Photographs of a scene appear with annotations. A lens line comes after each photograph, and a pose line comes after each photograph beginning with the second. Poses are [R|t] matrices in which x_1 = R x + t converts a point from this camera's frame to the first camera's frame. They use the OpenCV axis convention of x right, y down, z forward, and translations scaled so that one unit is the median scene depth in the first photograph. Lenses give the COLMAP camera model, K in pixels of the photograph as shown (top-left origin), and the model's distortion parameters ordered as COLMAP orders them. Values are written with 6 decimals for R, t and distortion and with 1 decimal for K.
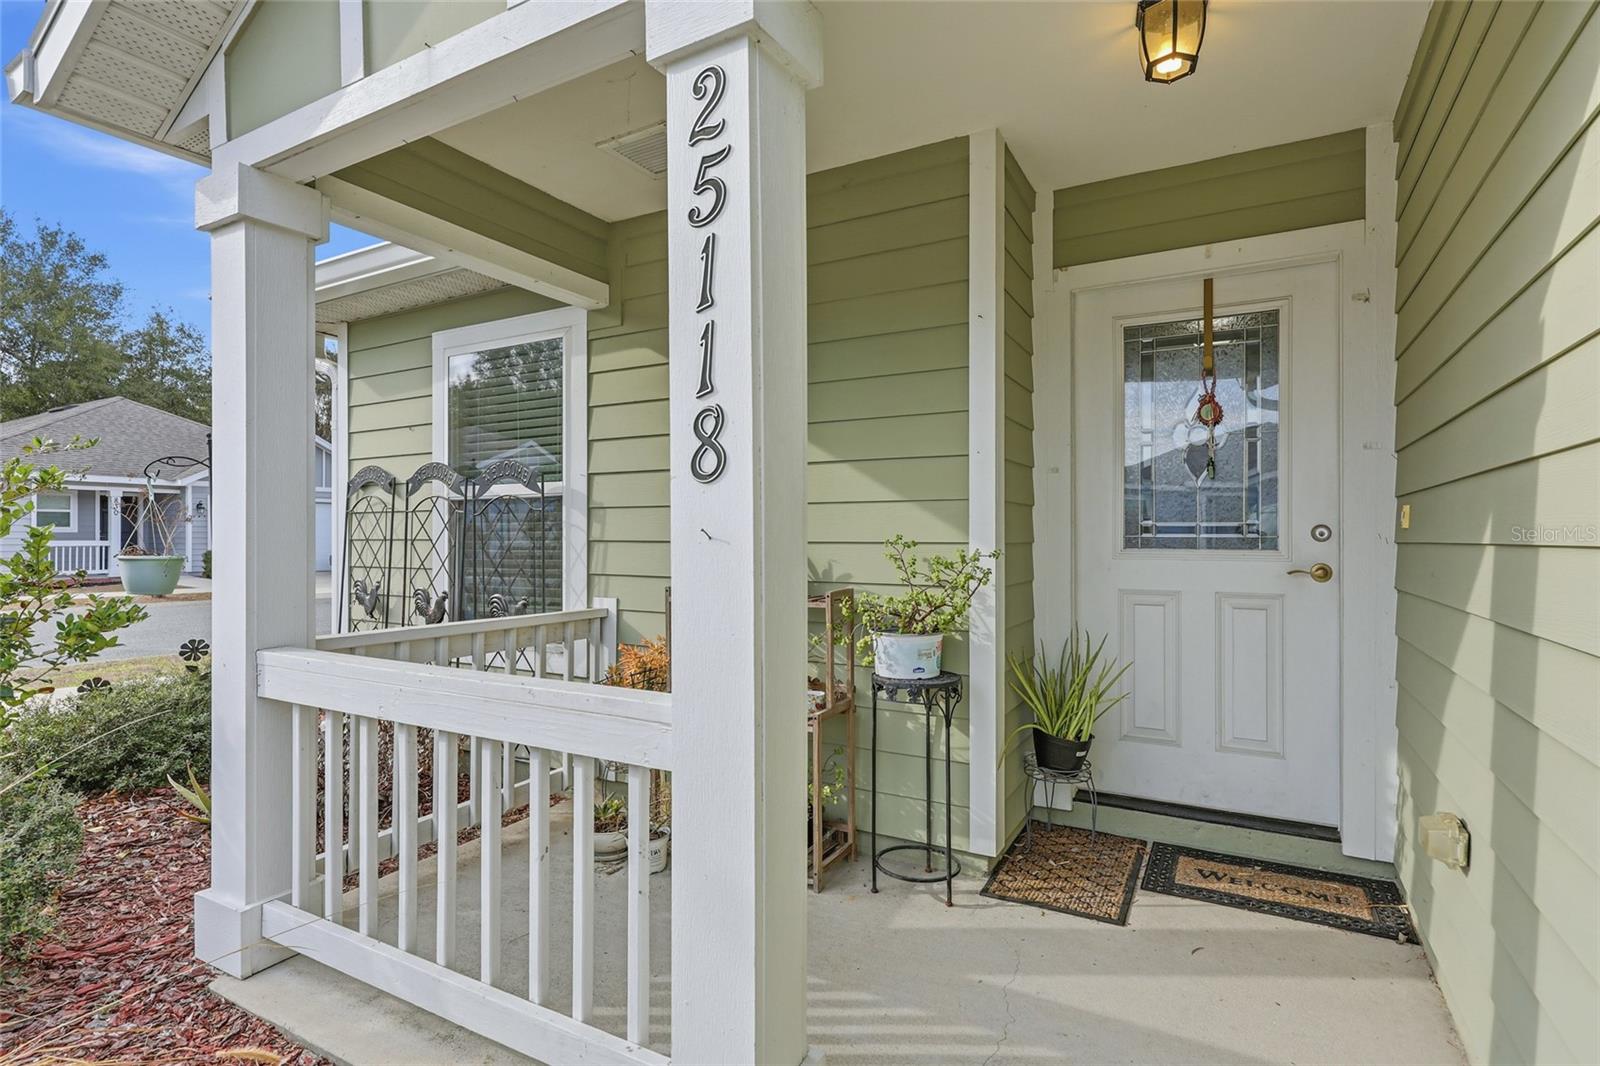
lens RADIAL K [[805.2, 0, 794.5], [0, 805.2, 538.2], [0, 0, 1]] dist [0.034541, 0.000050]
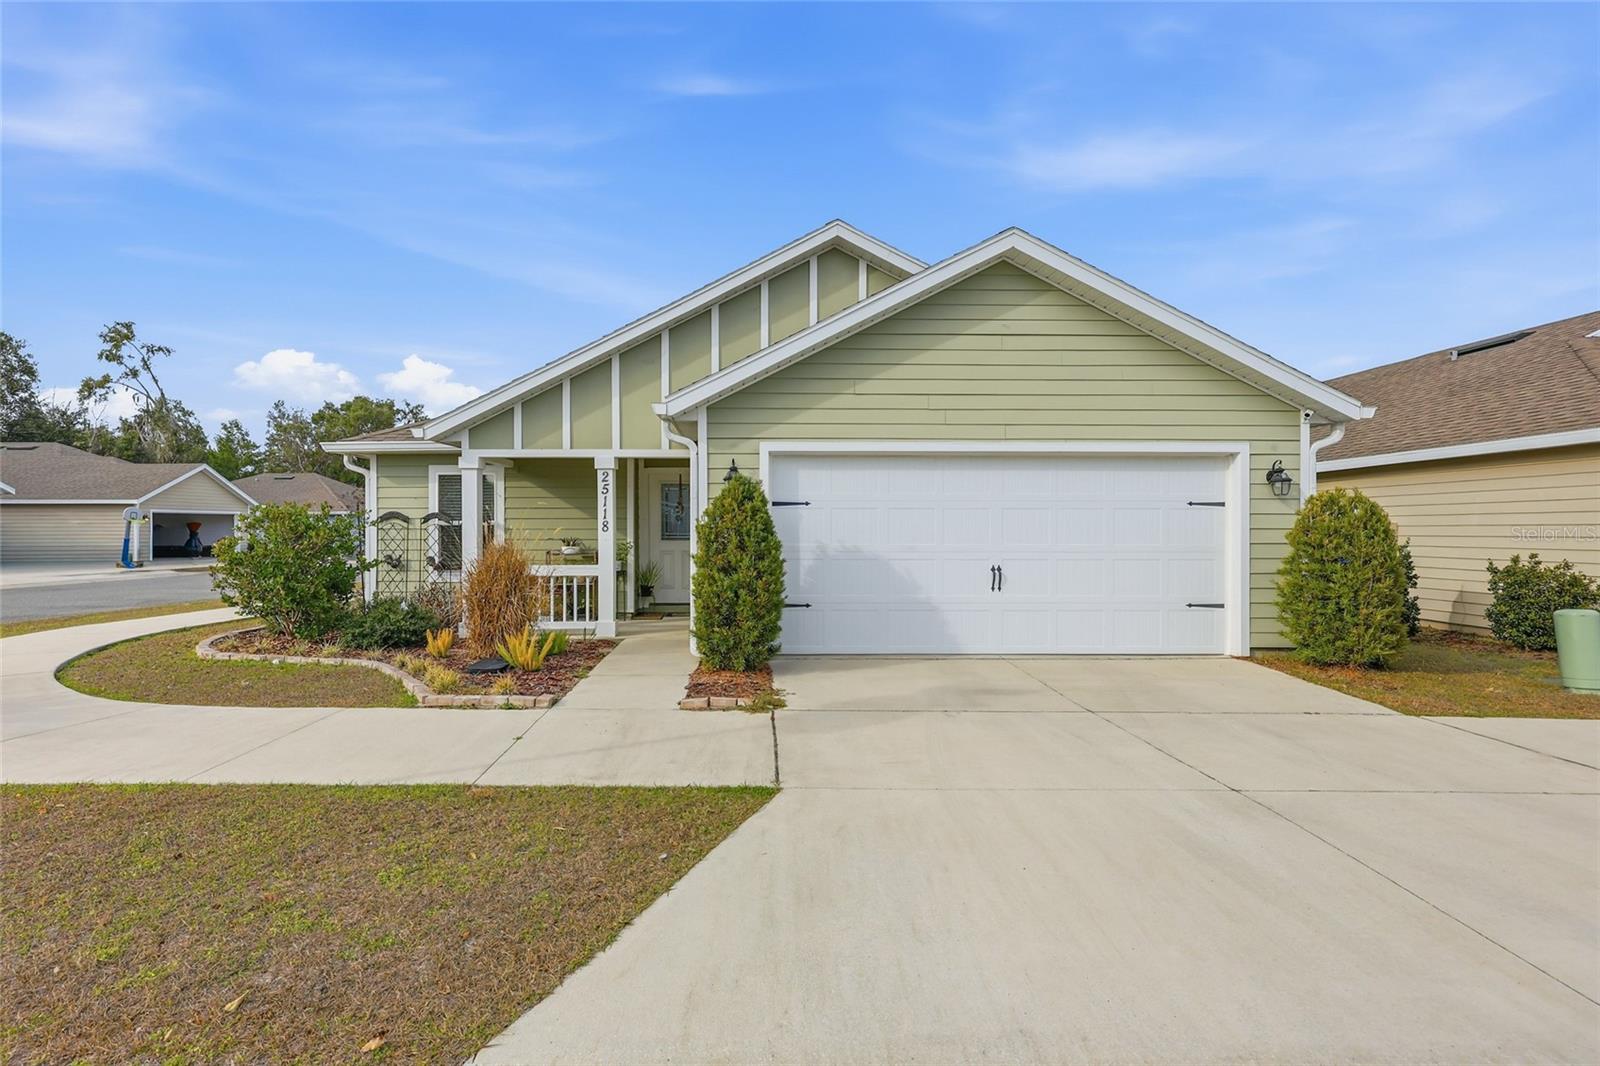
lens RADIAL K [[690.0, 0, 753.8], [0, 690.0, 524.0], [0, 0, 1]] dist [0.012675, -0.000026]
pose [[0.864962, 0.000366, 0.501837, -0.968267], [0.002123, 0.999988, -0.004390, -0.053945], [-0.501833, 0.004863, 0.864951, -2.320103]]
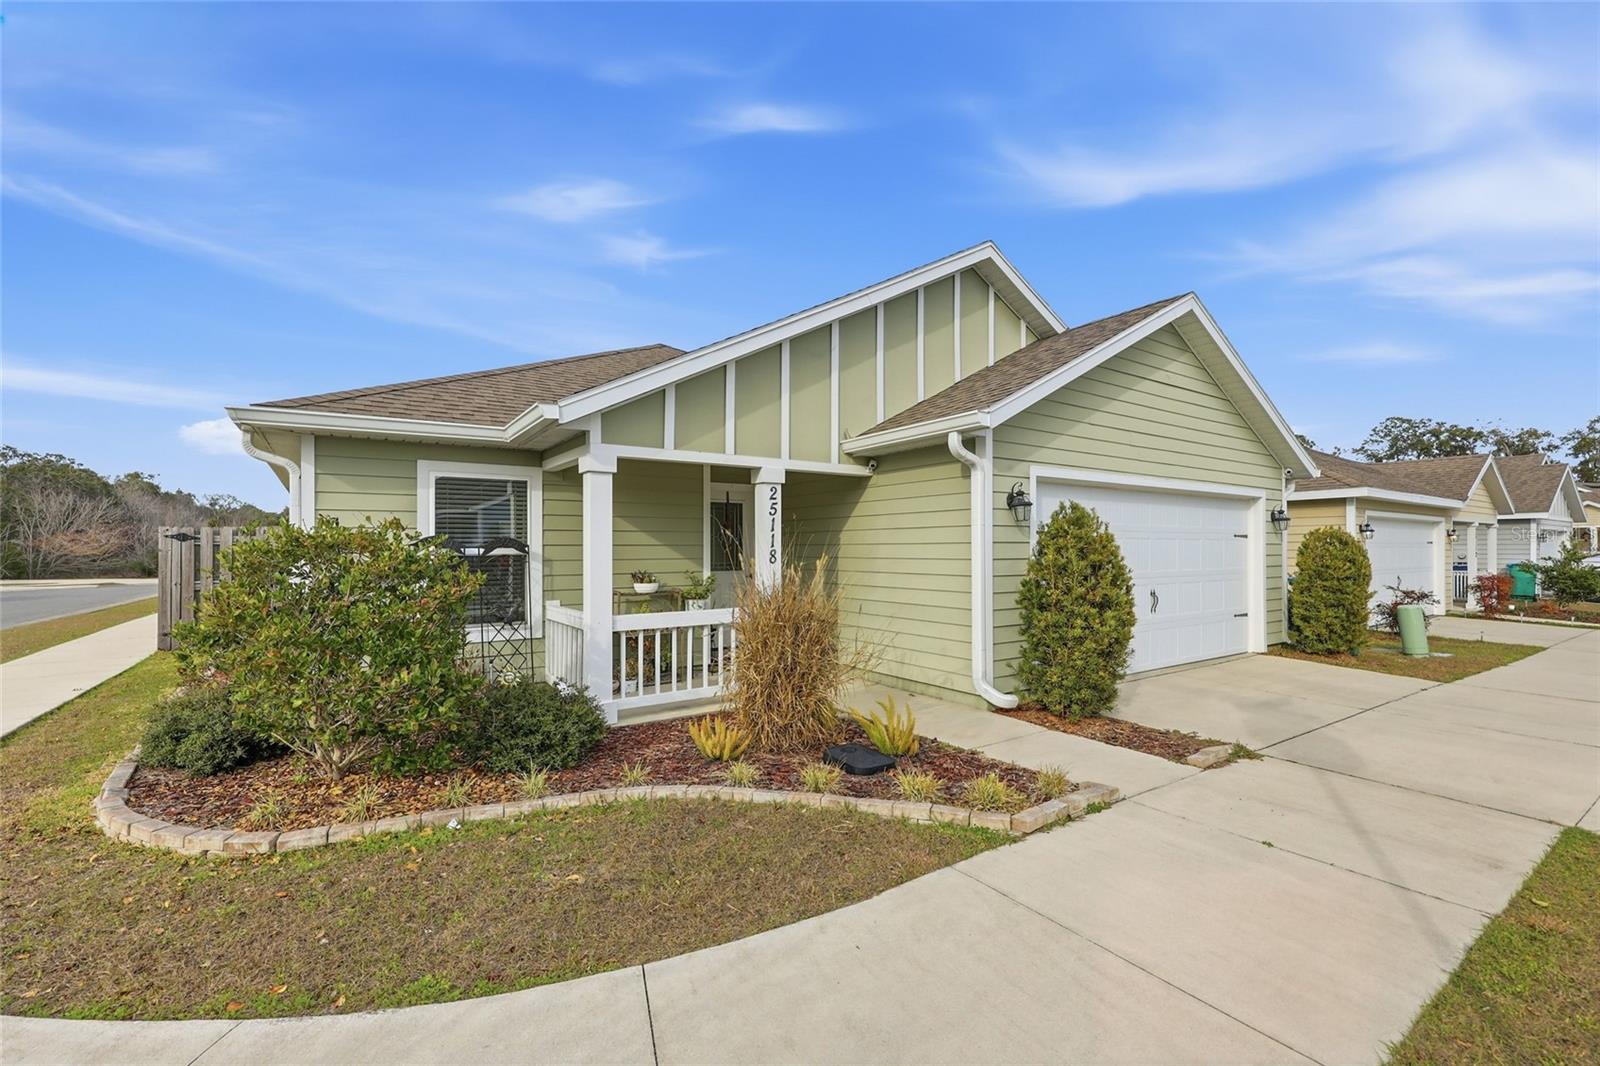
lens RADIAL K [[675.9, 0, 805.4], [0, 675.9, 536.6], [0, 0, 1]] dist [0.000497, -0.000125]
pose [[0.440383, 0.010912, 0.897744, -2.001697], [0.002397, 0.999908, -0.013329, -0.093681], [-0.897807, 0.008022, 0.440316, -0.576010]]
